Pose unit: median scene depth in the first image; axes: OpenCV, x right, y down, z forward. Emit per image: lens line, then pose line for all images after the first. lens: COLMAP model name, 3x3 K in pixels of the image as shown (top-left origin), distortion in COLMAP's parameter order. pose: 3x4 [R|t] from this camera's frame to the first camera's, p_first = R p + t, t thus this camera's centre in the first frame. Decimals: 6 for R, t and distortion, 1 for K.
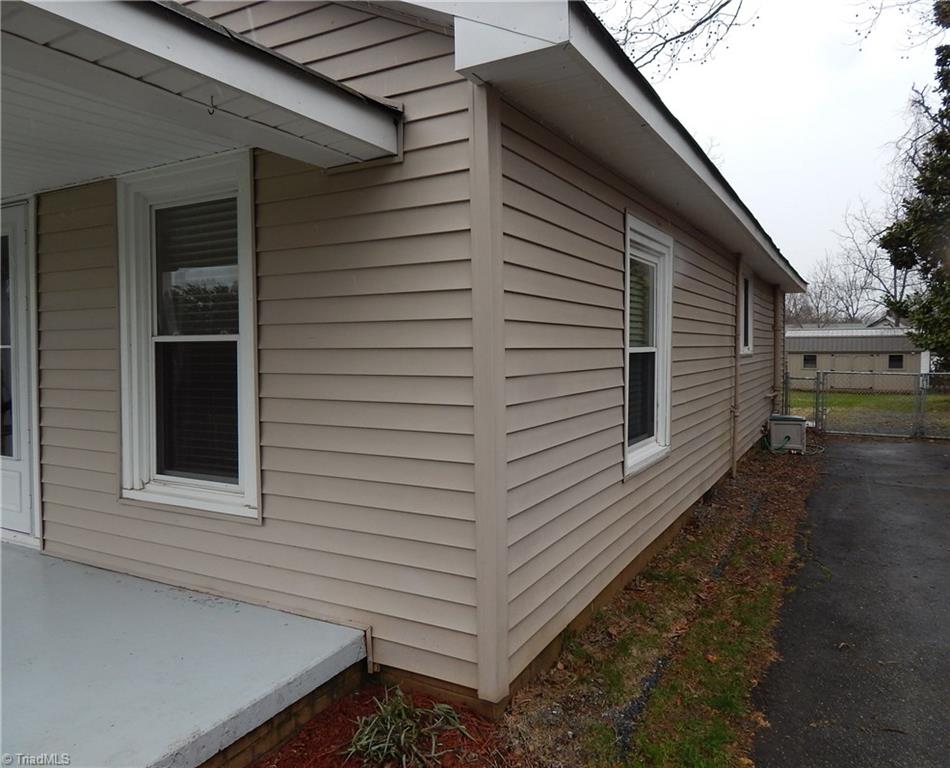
lens RADIAL K [[671.3, 0, 479.1], [0, 671.3, 379.6], [0, 0, 1]] dist [-0.007410, 0.002231]
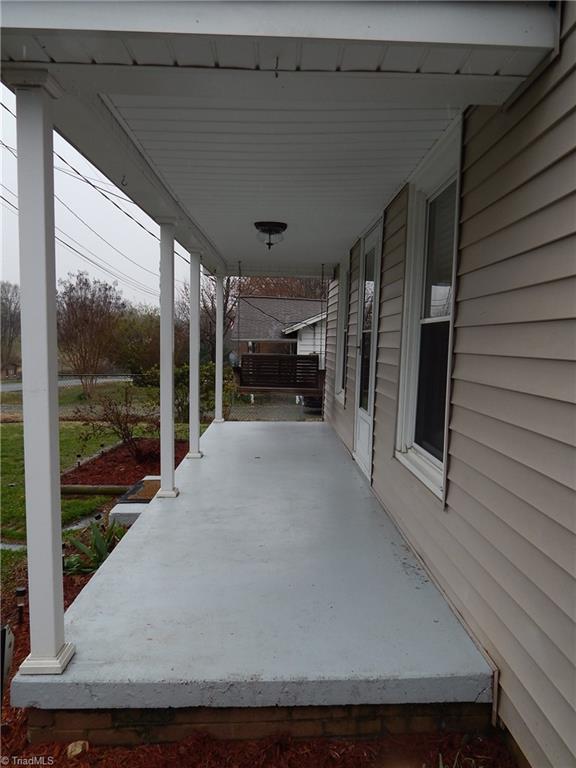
lens RADIAL K [[552.5, 0, 289.6], [0, 552.5, 385.0], [0, 0, 1]] dist [0.004346, -0.012949]
pose [[0.512899, 0.082371, -0.854488, 0.261699], [-0.058384, 0.996428, 0.061009, 0.001765], [0.856462, 0.018597, 0.515876, 0.462110]]
